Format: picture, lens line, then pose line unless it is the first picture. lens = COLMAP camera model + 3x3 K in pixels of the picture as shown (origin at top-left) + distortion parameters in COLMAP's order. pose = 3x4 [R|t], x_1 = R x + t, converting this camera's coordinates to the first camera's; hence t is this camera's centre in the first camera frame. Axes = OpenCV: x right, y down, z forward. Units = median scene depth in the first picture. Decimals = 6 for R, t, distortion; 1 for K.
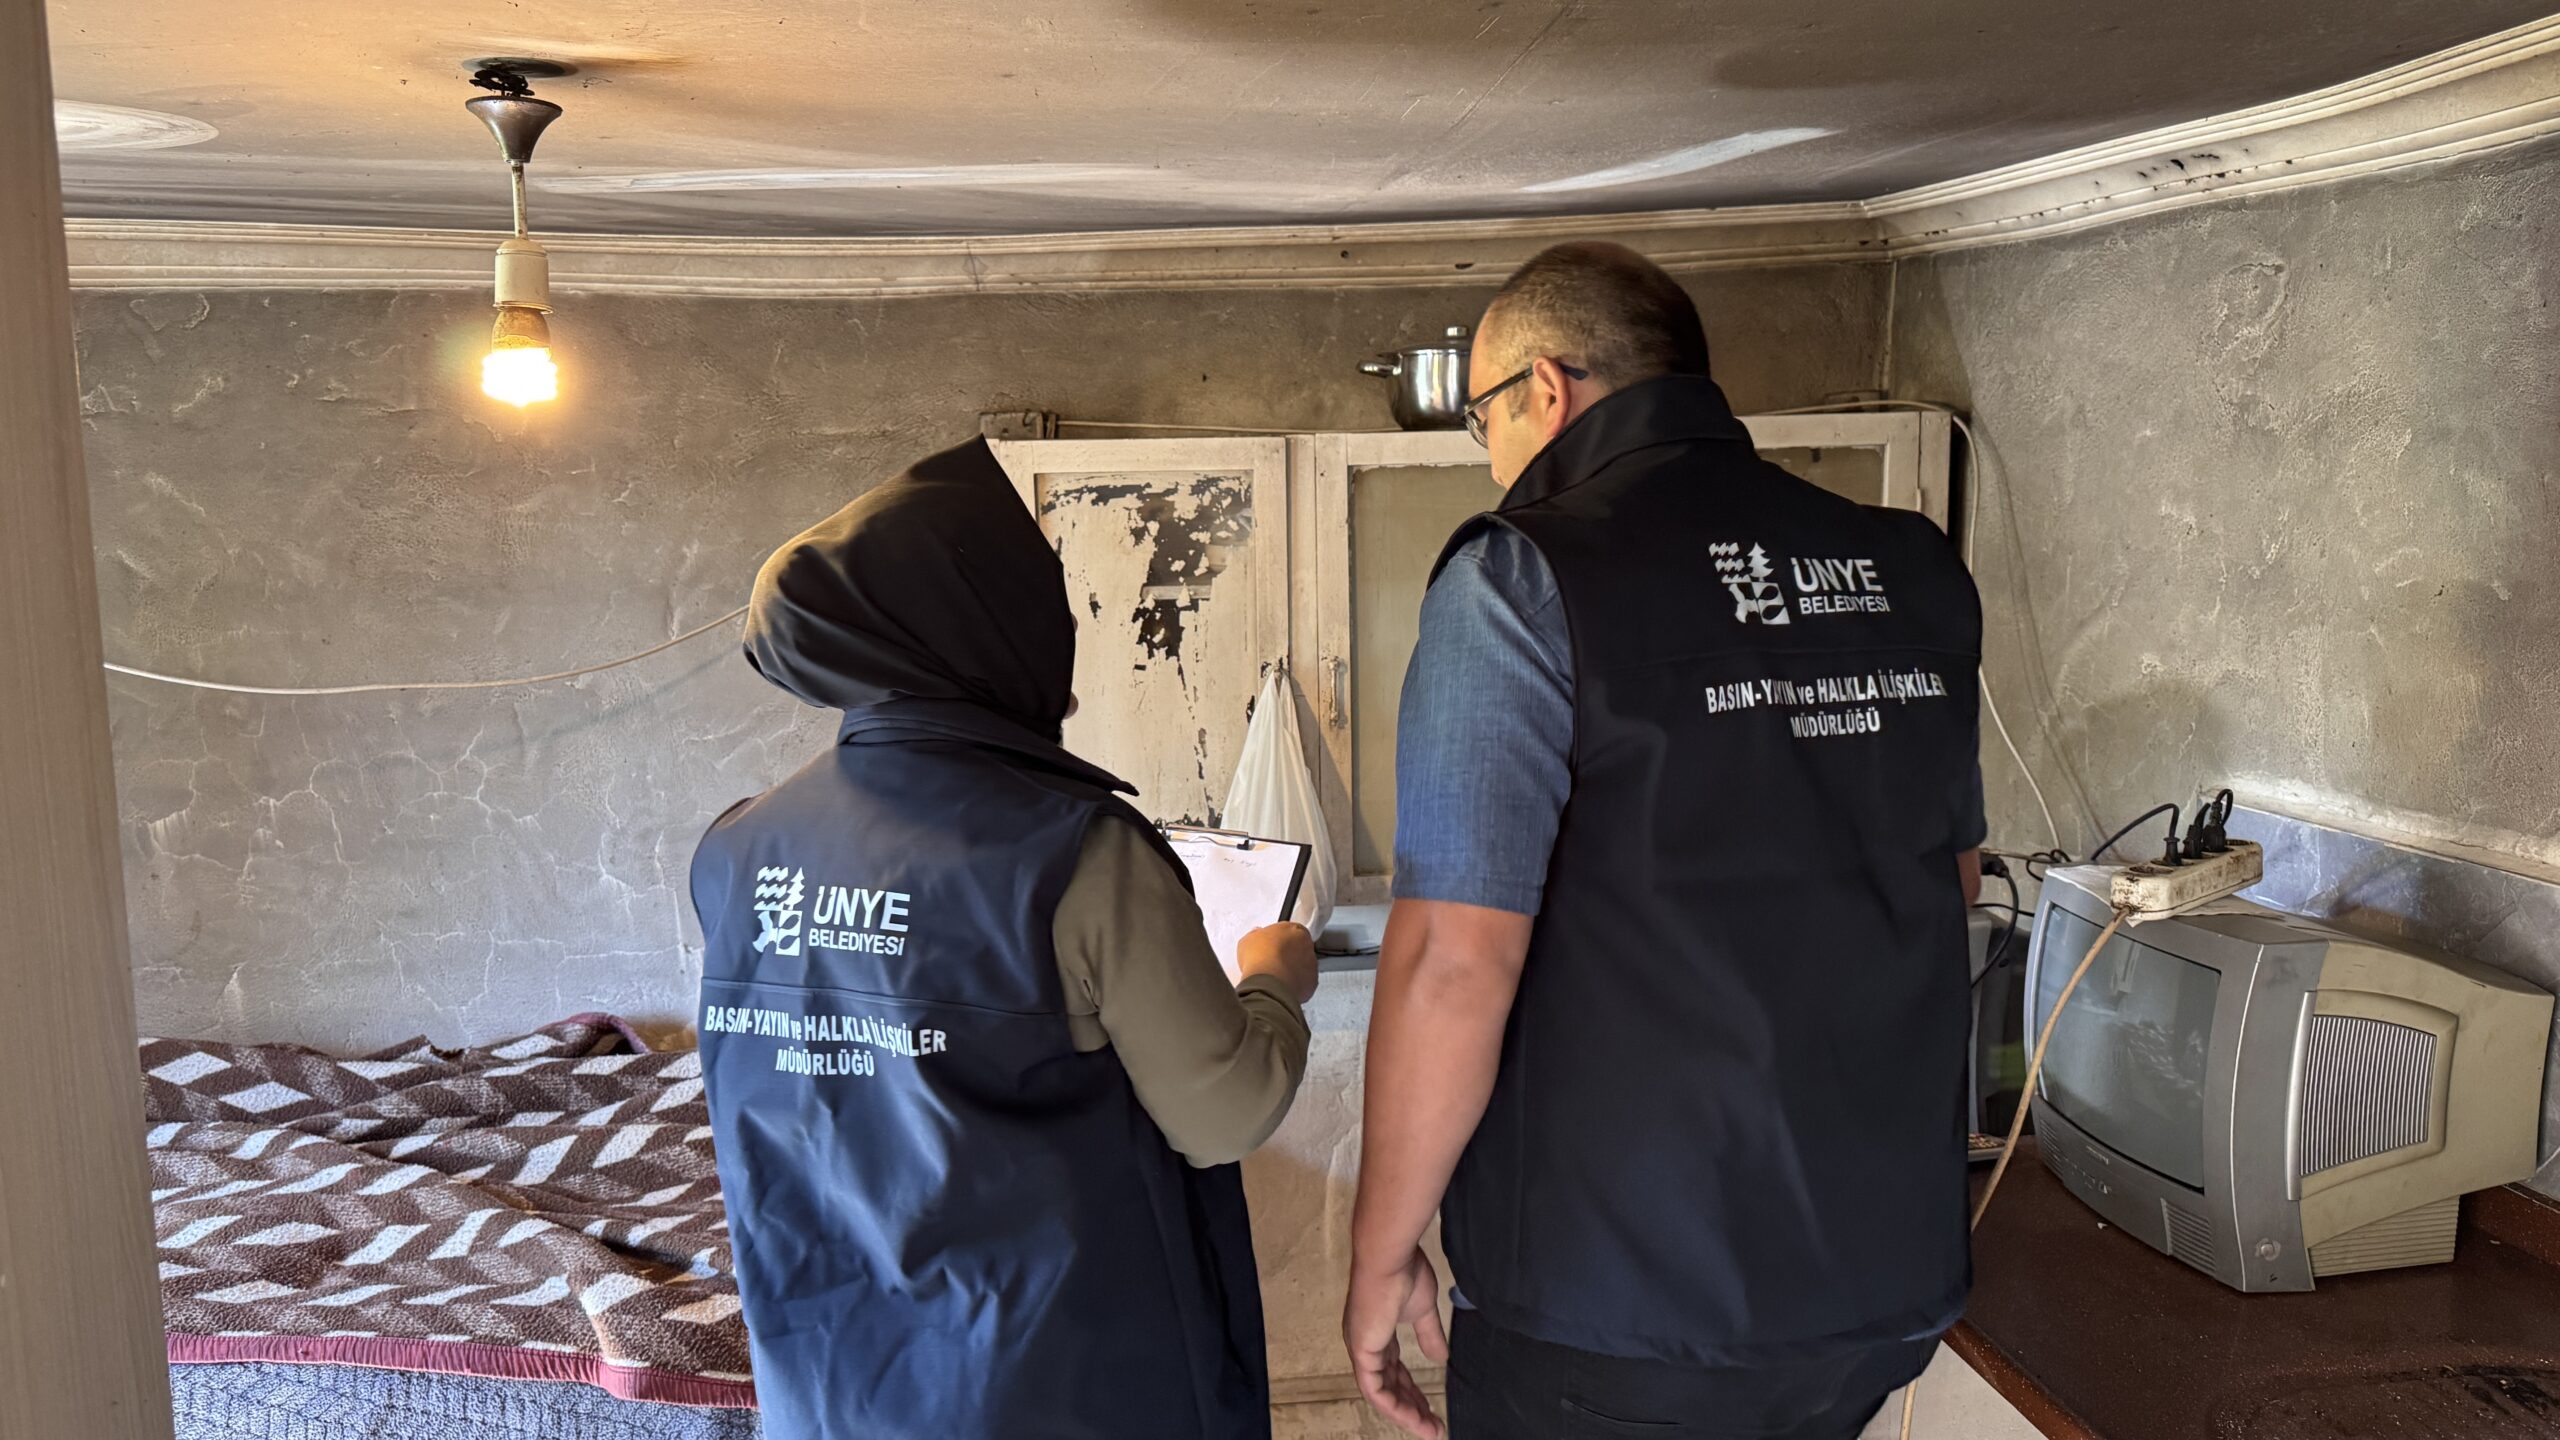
lens RADIAL K [[1785.9, 0, 1280.0], [0, 1785.9, 720.0], [0, 0, 1]] dist [0.130121, -0.191571]
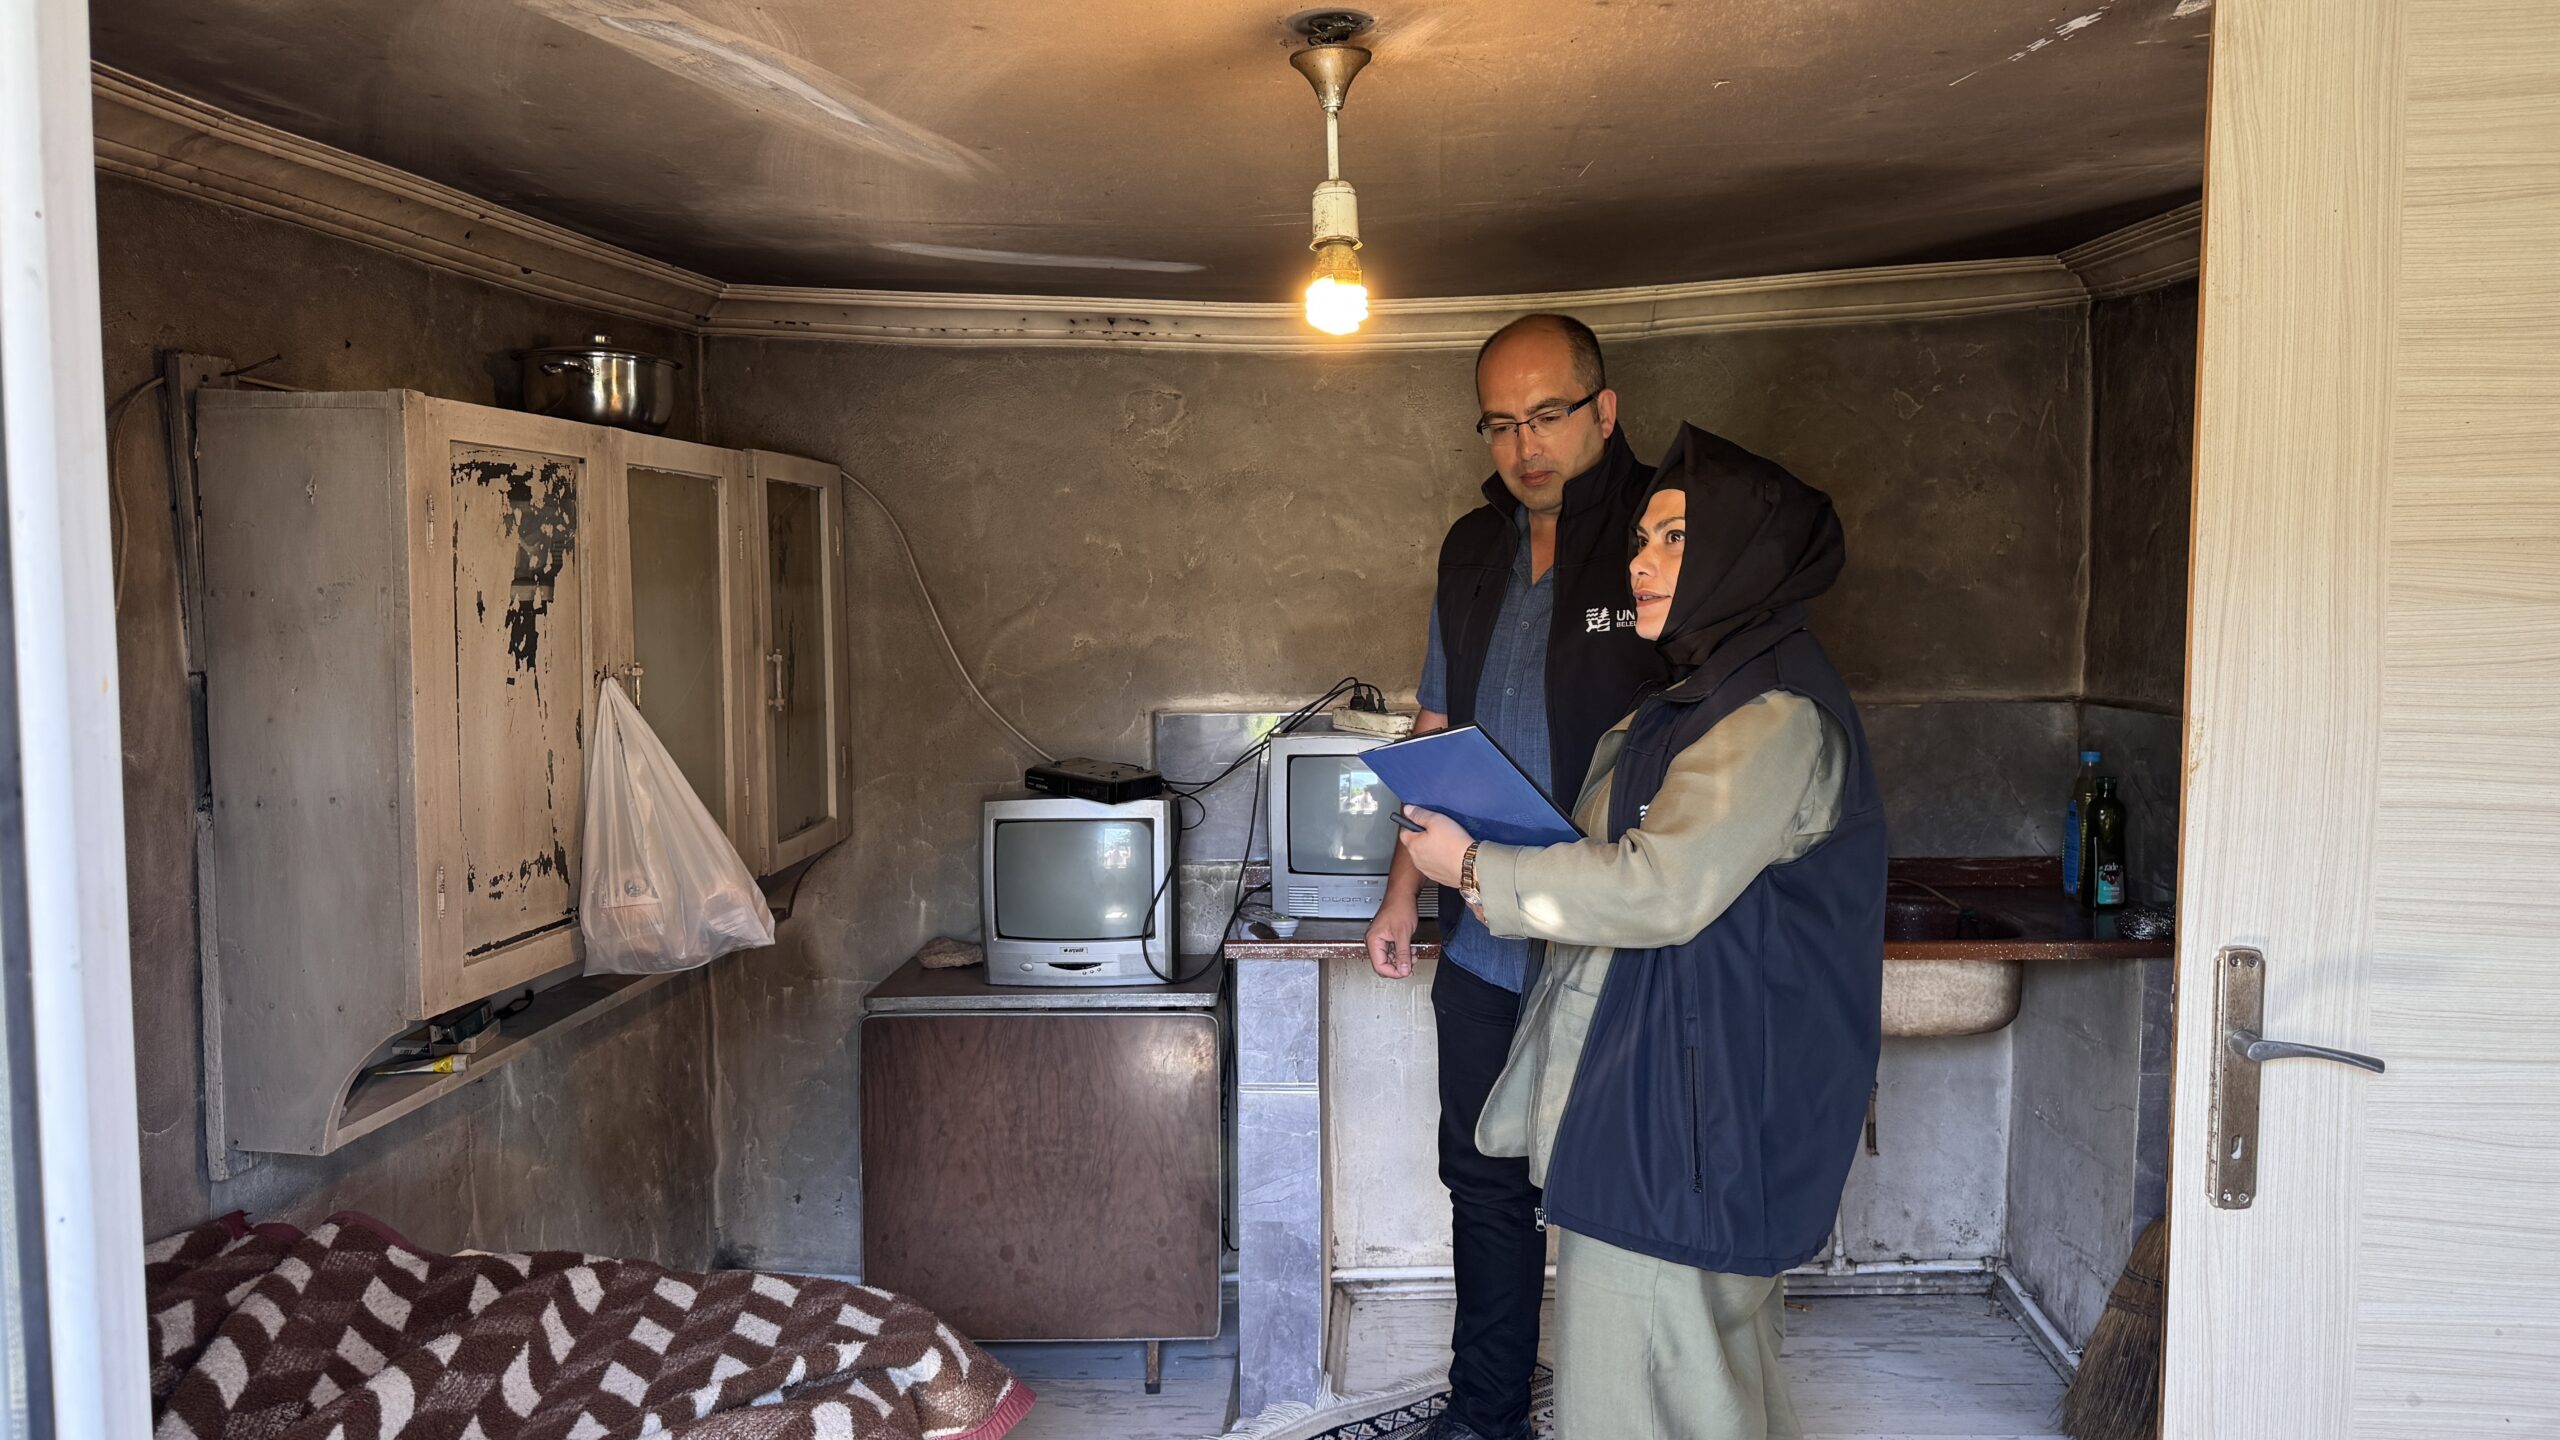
lens RADIAL K [[1785.9, 0, 1280.0], [0, 1785.9, 720.0], [0, 0, 1]] dist [0.130121, -0.191571]
pose [[0.181893, -0.053838, 0.981843, -0.978190], [0.134222, 0.990514, 0.029448, 0.013698], [-0.974115, 0.126429, 0.187393, 0.564425]]
